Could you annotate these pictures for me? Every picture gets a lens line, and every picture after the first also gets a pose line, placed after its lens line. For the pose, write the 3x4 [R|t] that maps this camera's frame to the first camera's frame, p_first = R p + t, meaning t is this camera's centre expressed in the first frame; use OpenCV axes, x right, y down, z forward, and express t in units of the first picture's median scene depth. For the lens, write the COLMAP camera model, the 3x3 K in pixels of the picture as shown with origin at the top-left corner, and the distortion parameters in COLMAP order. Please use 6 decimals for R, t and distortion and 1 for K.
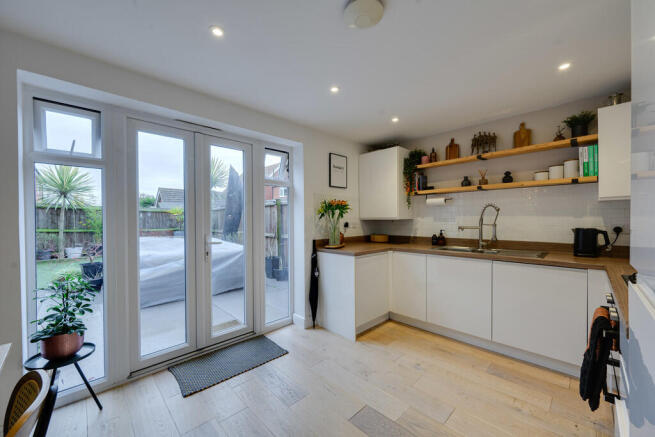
lens RADIAL K [[255.5, 0, 328.3], [0, 255.5, 220.1], [0, 0, 1]] dist [-0.002752, 0.001404]
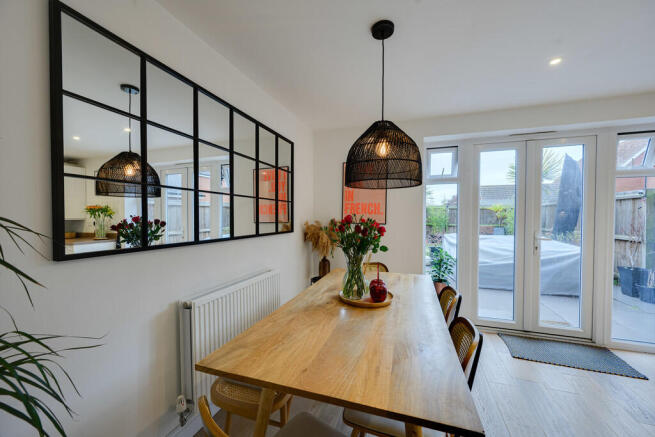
lens RADIAL K [[255.5, 0, 327.4], [0, 255.5, 222.2], [0, 0, 1]] dist [-0.002752, 0.001404]
pose [[0.443454, 0.028417, -0.895847, 0.094428], [-0.006796, 0.999575, 0.028344, -0.006918], [0.896271, -0.006481, 0.443459, -0.254008]]
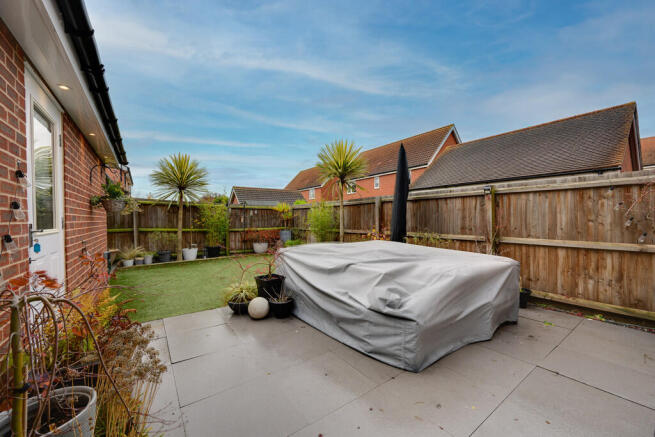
lens RADIAL K [[255.5, 0, 327.9], [0, 255.5, 220.6], [0, 0, 1]] dist [-0.002752, 0.001404]
pose [[0.989787, -0.002715, -0.142526, -1.105563], [0.003678, 0.999972, 0.006499, 0.012901], [0.142504, -0.006957, 0.989770, 0.488309]]
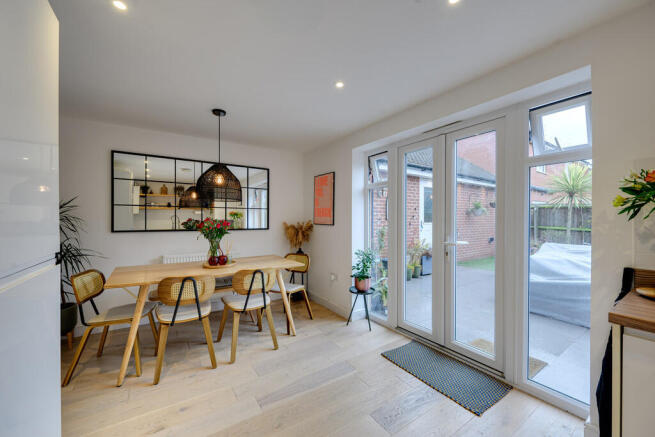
lens RADIAL K [[255.5, 0, 327.4], [0, 255.5, 220.0], [0, 0, 1]] dist [-0.002752, 0.001404]
pose [[-0.189689, 0.008933, -0.981804, 0.495252], [-0.002269, 0.999952, 0.009537, -0.006292], [0.981842, 0.004036, -0.189659, 0.623403]]
